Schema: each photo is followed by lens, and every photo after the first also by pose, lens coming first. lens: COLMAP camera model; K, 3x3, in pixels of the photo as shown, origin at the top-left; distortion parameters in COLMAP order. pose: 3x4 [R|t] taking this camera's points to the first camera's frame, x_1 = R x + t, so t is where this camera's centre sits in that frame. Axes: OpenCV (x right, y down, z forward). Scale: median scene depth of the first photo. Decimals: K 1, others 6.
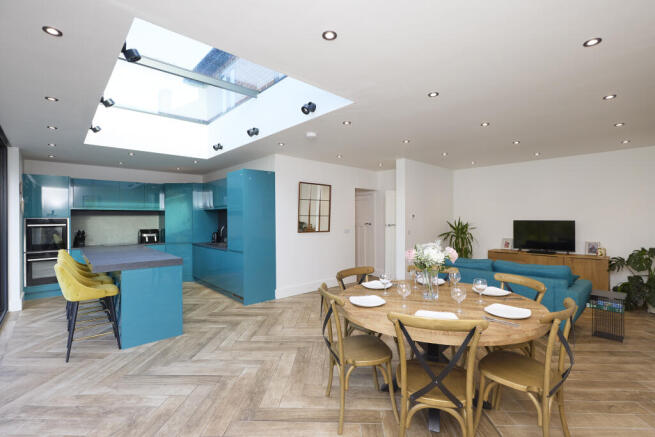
lens RADIAL K [[301.7, 0, 332.0], [0, 301.7, 217.3], [0, 0, 1]] dist [0.000007, 0.000033]
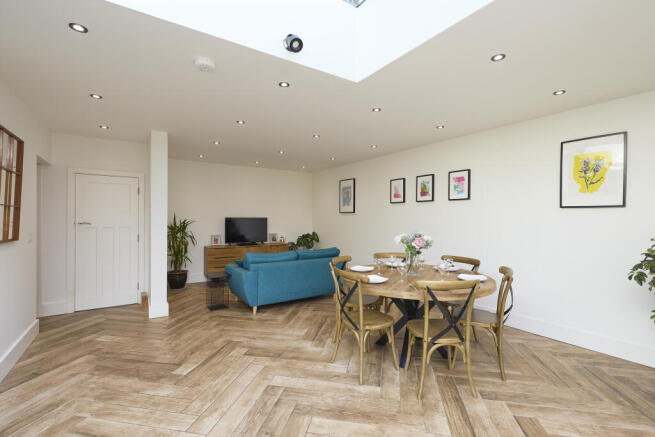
lens RADIAL K [[301.7, 0, 328.4], [0, 301.7, 218.9], [0, 0, 1]] dist [0.000007, 0.000033]
pose [[0.156980, 0.000888, 0.987601, -0.452703], [-0.007388, 0.999973, 0.000275, 0.013169], [-0.987574, -0.007339, 0.156982, 0.518273]]
